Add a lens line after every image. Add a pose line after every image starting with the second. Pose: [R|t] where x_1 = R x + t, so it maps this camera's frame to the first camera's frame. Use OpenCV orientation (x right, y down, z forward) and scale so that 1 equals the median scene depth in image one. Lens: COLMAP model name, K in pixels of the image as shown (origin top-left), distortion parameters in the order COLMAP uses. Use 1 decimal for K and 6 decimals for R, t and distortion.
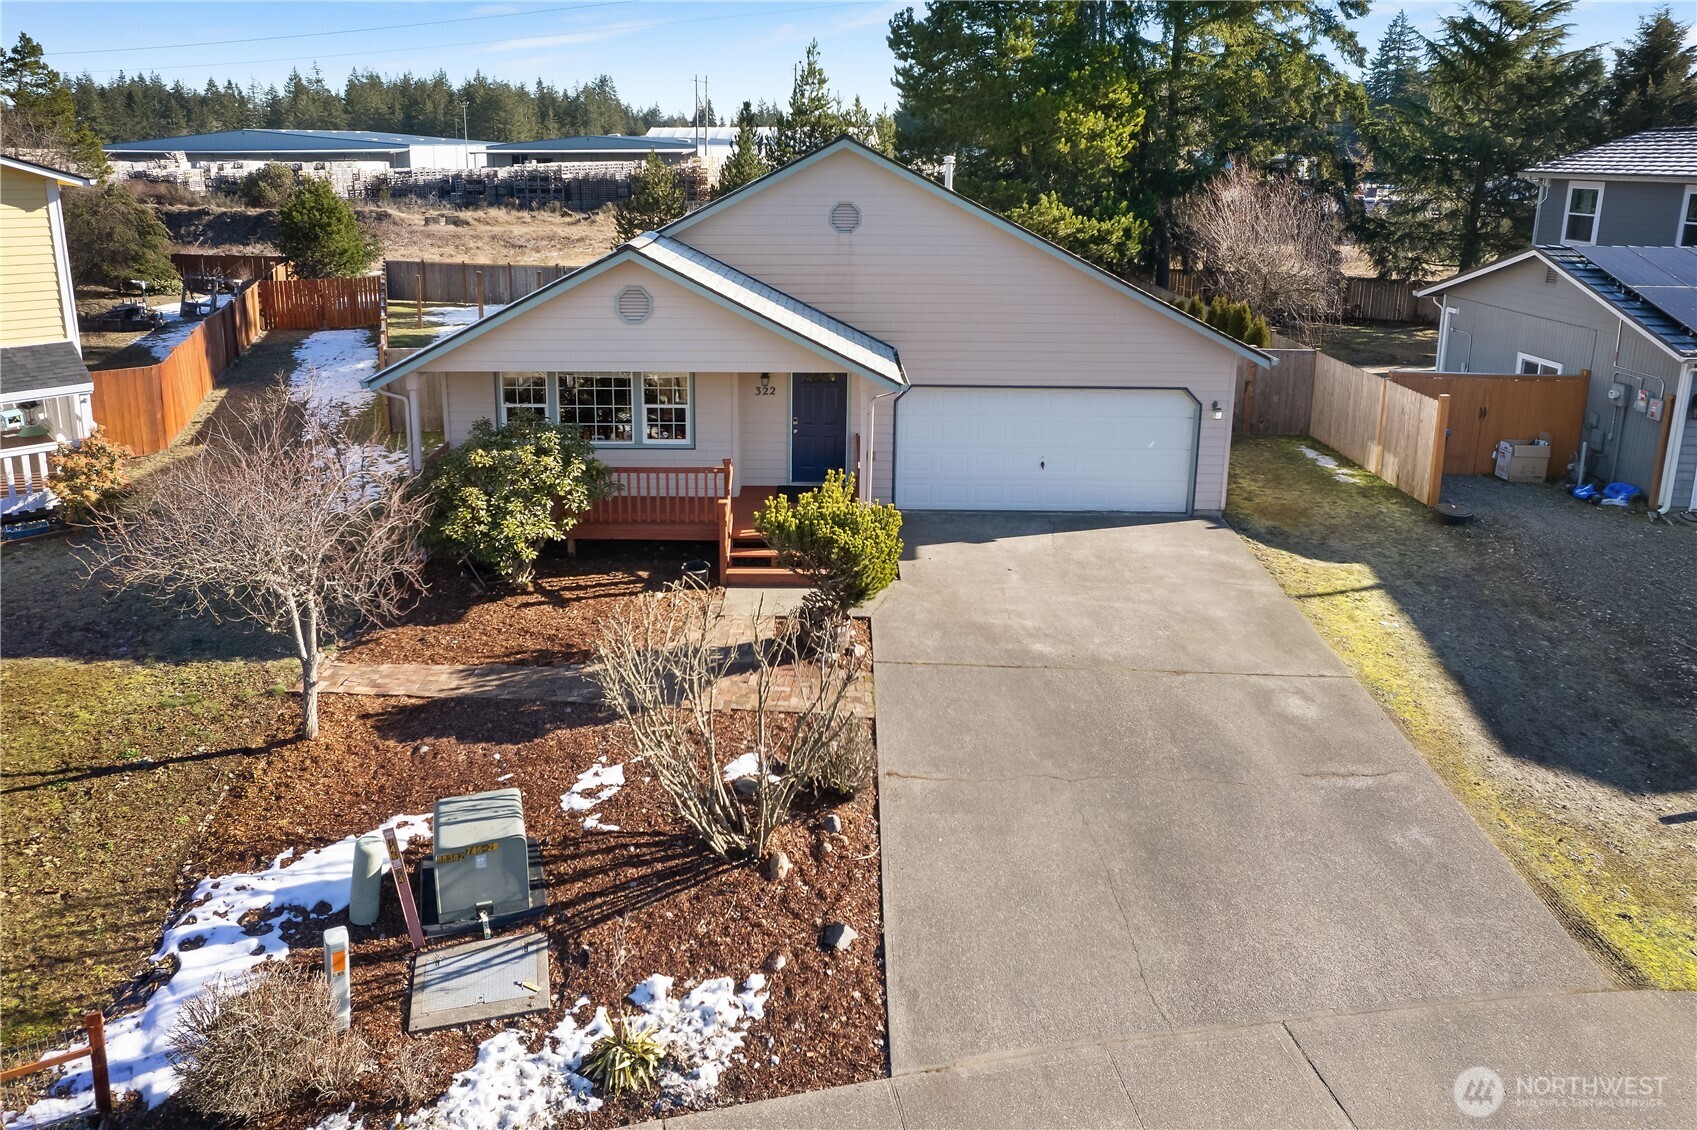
lens RADIAL K [[1094.0, 0, 848.5], [0, 1094.0, 565.0], [0, 0, 1]] dist [-0.031310, 0.000729]
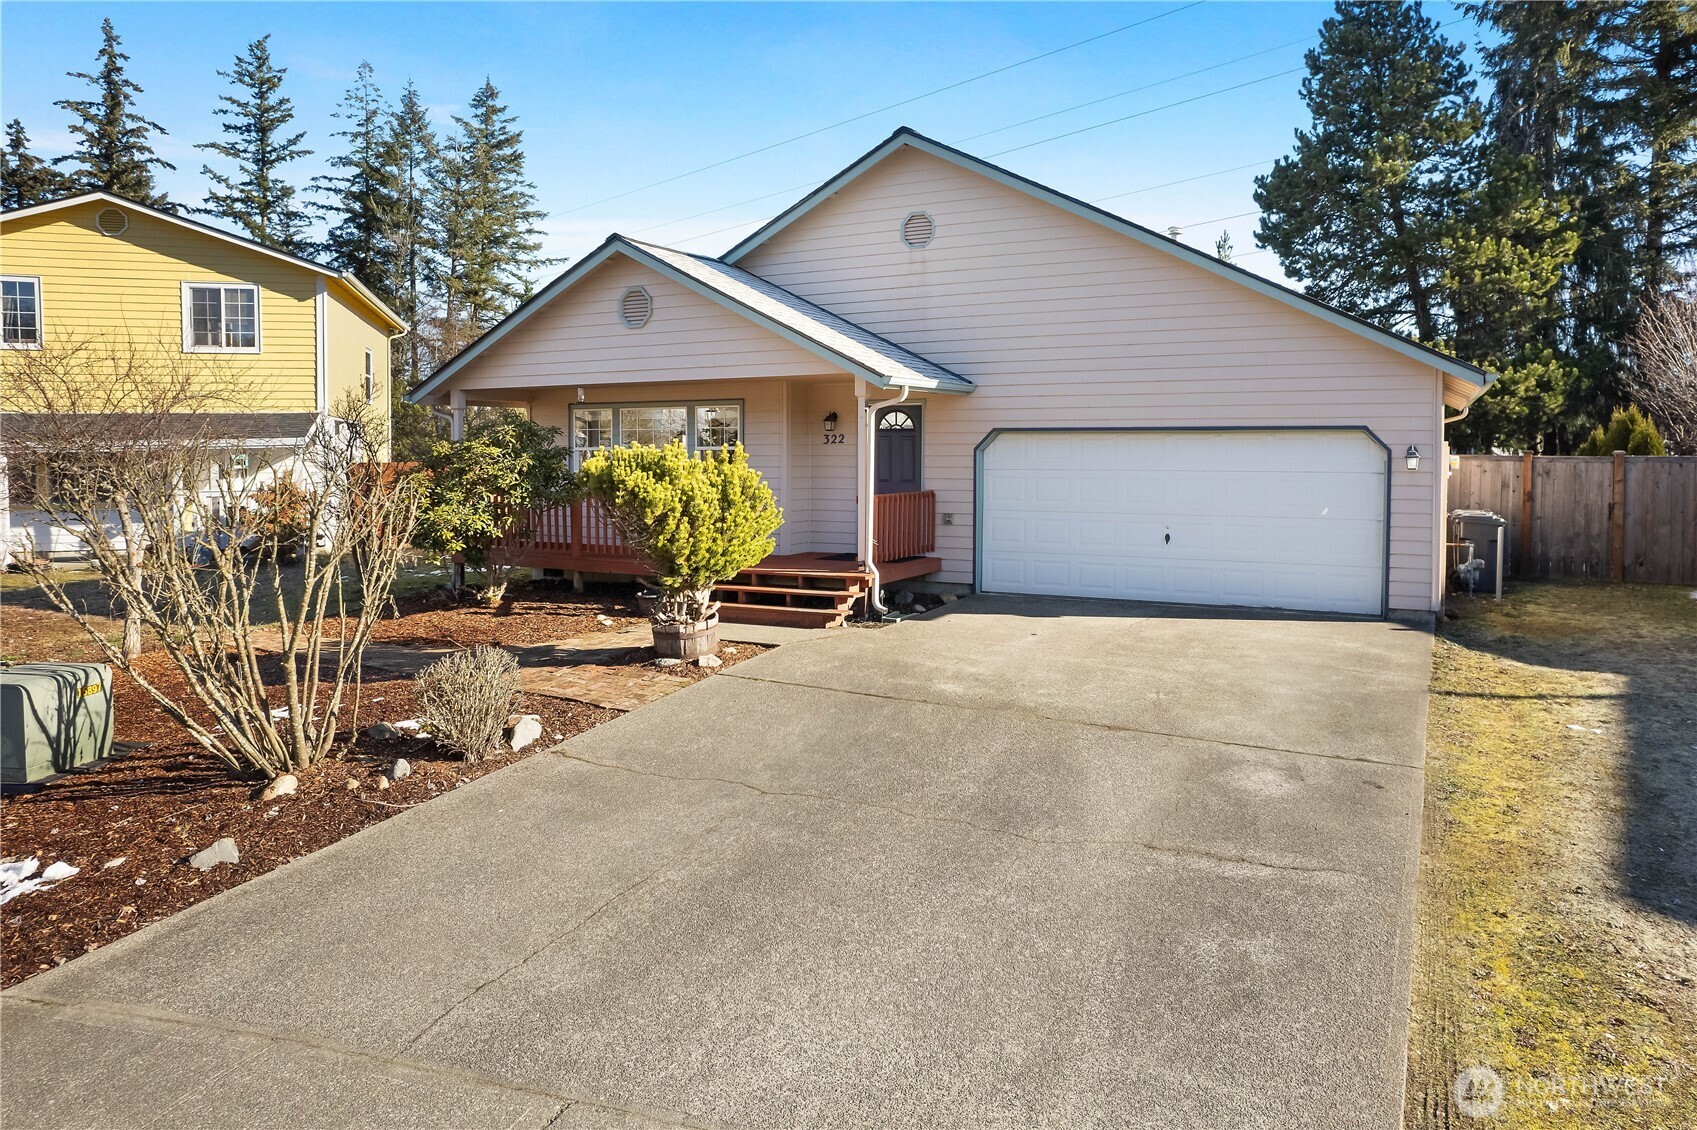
lens RADIAL K [[1114.6, 0, 848.3], [0, 1114.6, 629.5], [0, 0, 1]] dist [-0.038711, 0.003382]
pose [[0.894239, 0.062329, -0.443228, 0.367911], [-0.145103, 0.977145, -0.155344, 0.136160], [0.423416, 0.203228, 0.882846, 0.281961]]
